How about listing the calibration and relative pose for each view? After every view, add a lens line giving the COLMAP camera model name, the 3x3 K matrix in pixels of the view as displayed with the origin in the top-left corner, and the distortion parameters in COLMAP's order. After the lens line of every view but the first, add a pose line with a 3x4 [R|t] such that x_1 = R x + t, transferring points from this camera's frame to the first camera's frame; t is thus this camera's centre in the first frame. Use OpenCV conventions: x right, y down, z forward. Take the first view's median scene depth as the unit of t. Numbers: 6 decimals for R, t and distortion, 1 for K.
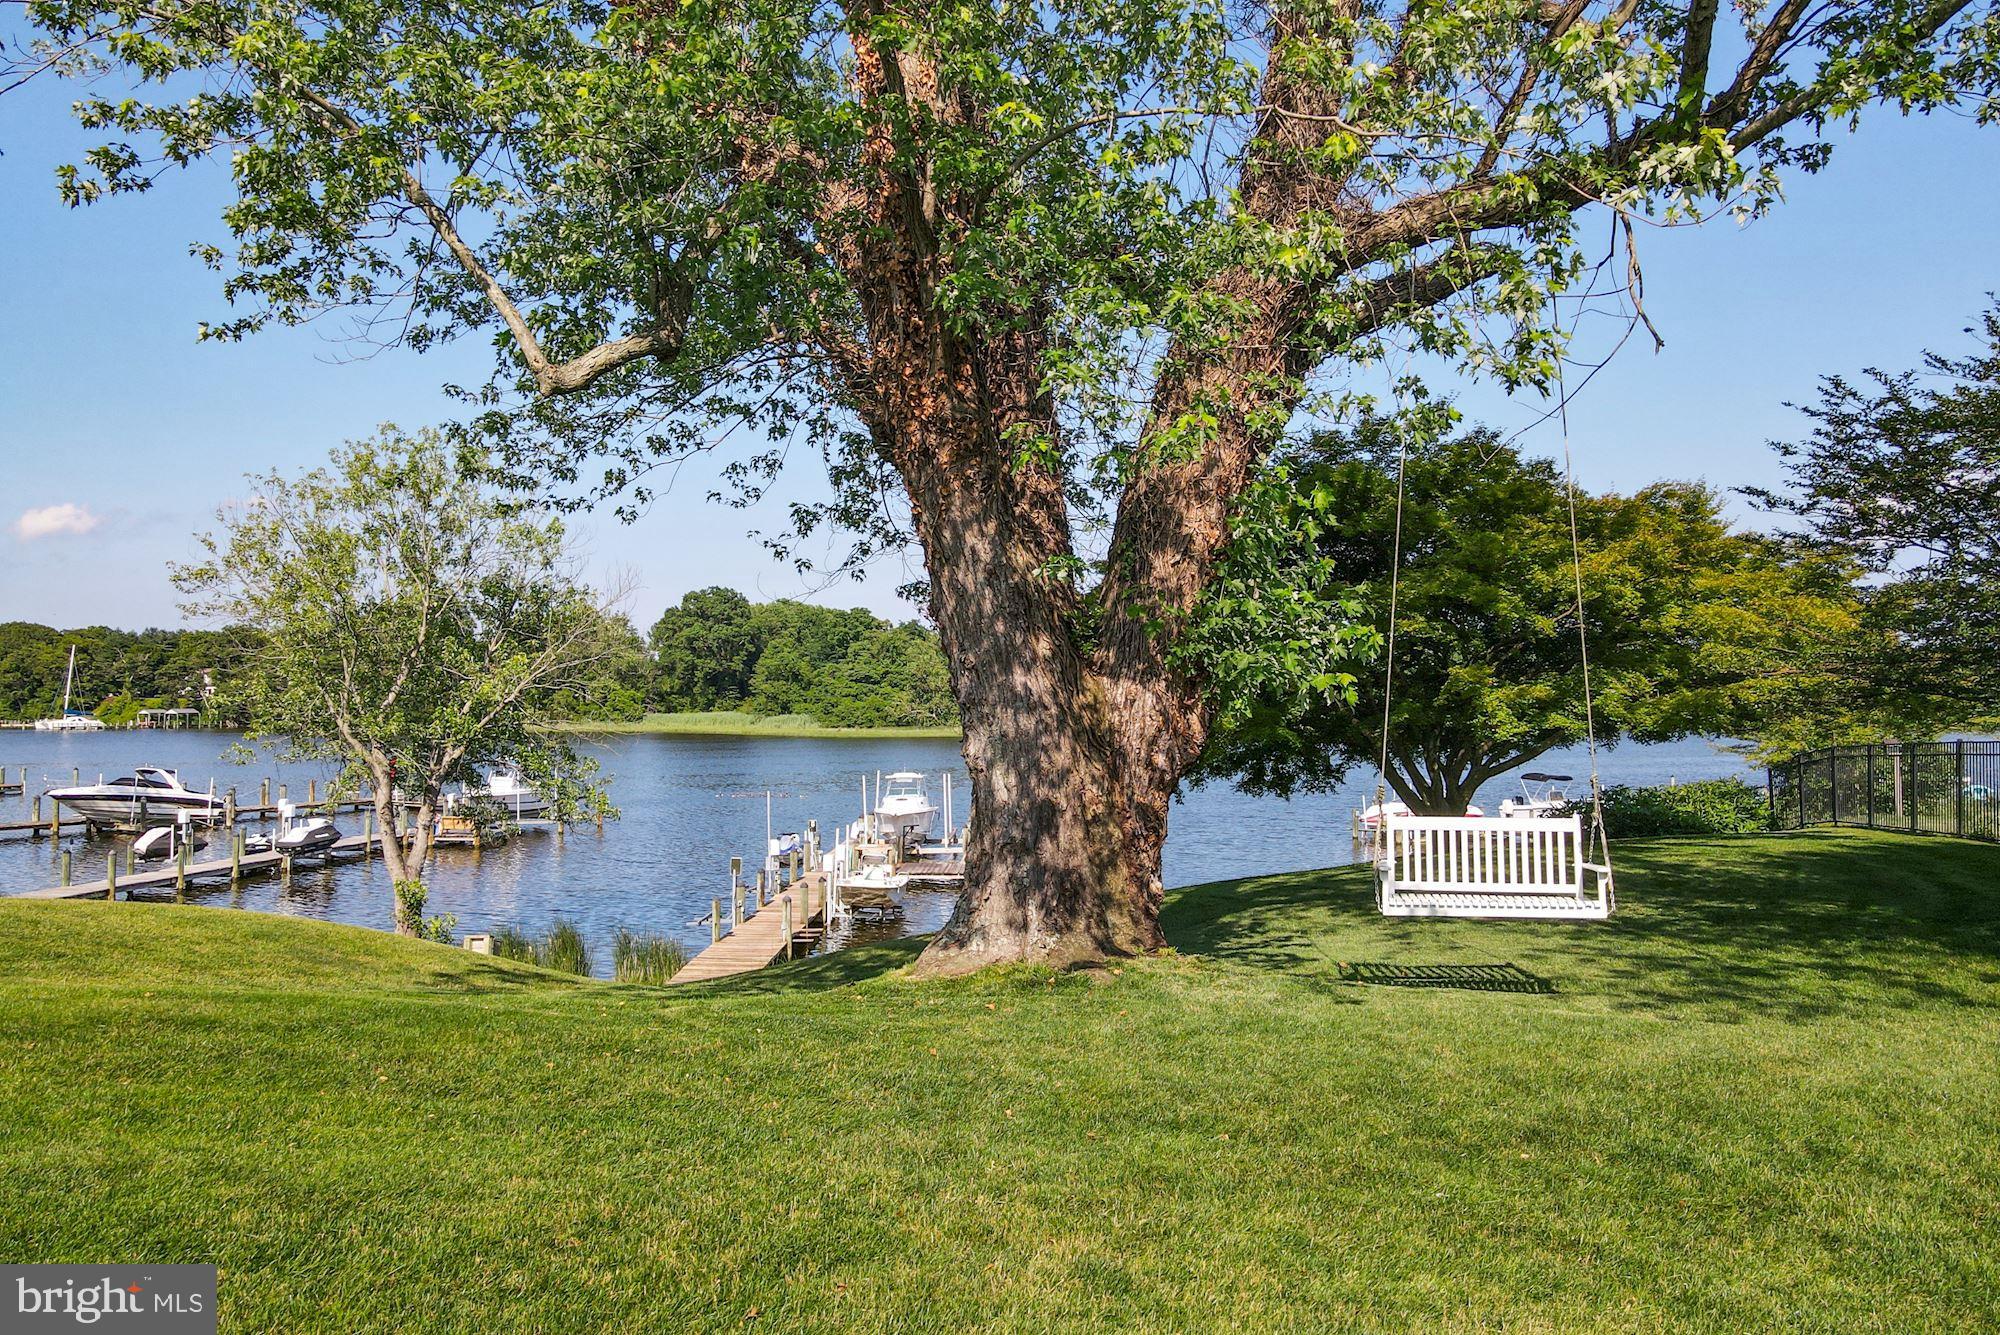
lens RADIAL K [[1444.8, 0, 1023.4], [0, 1444.8, 660.0], [0, 0, 1]] dist [0.003603, 0.046479]
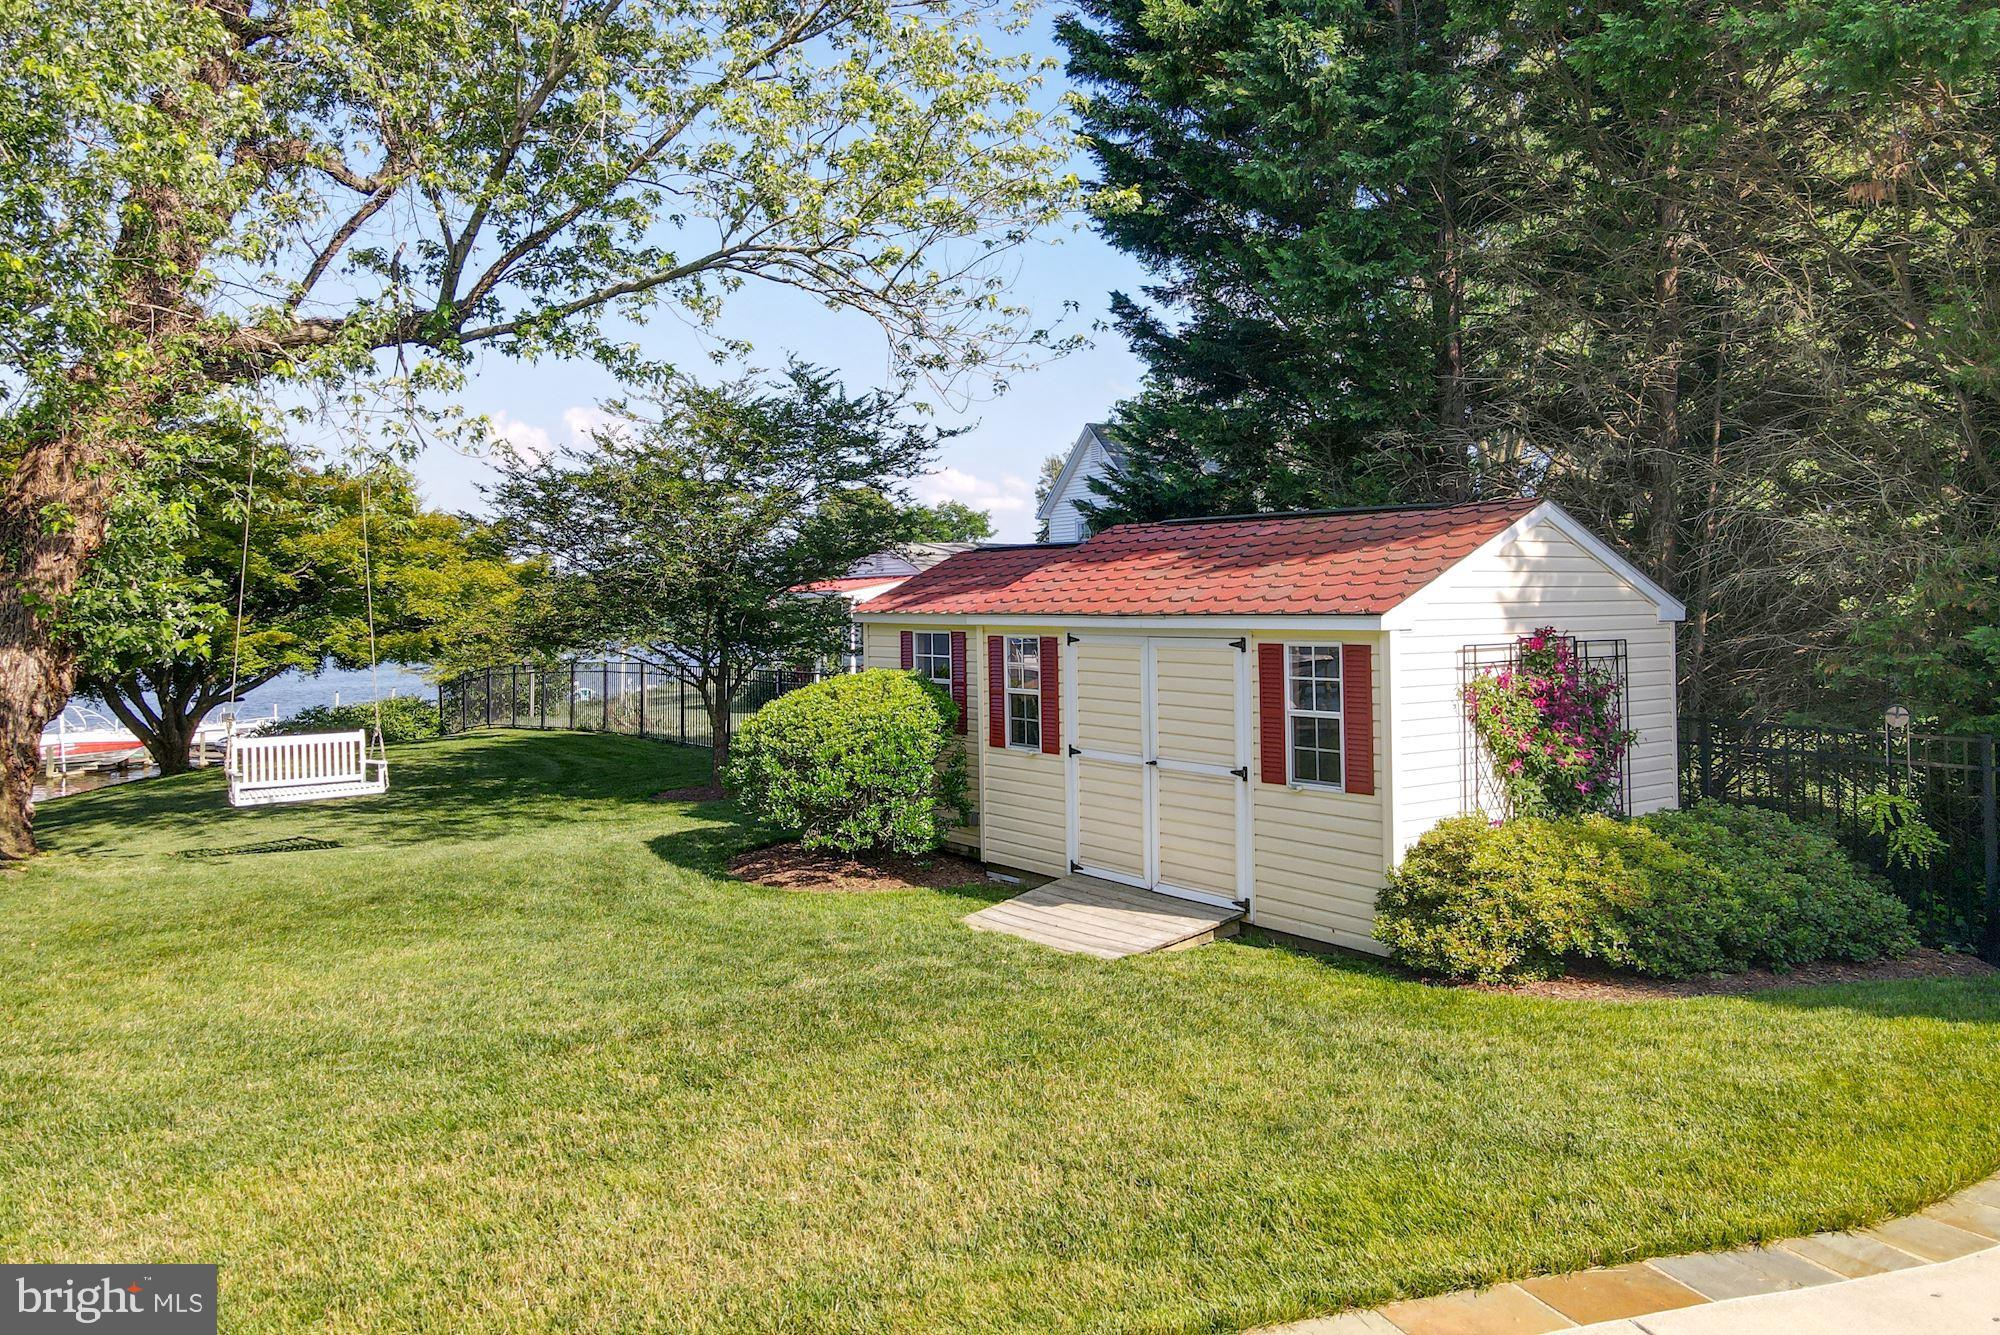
lens RADIAL K [[1435.0, 0, 1006.0], [0, 1435.0, 559.7], [0, 0, 1]] dist [0.022808, 0.005214]
pose [[0.649447, 0.025493, 0.759979, -0.189024], [-0.017894, 0.999673, -0.018242, -0.032338], [-0.760196, -0.001751, 0.649691, -0.288659]]
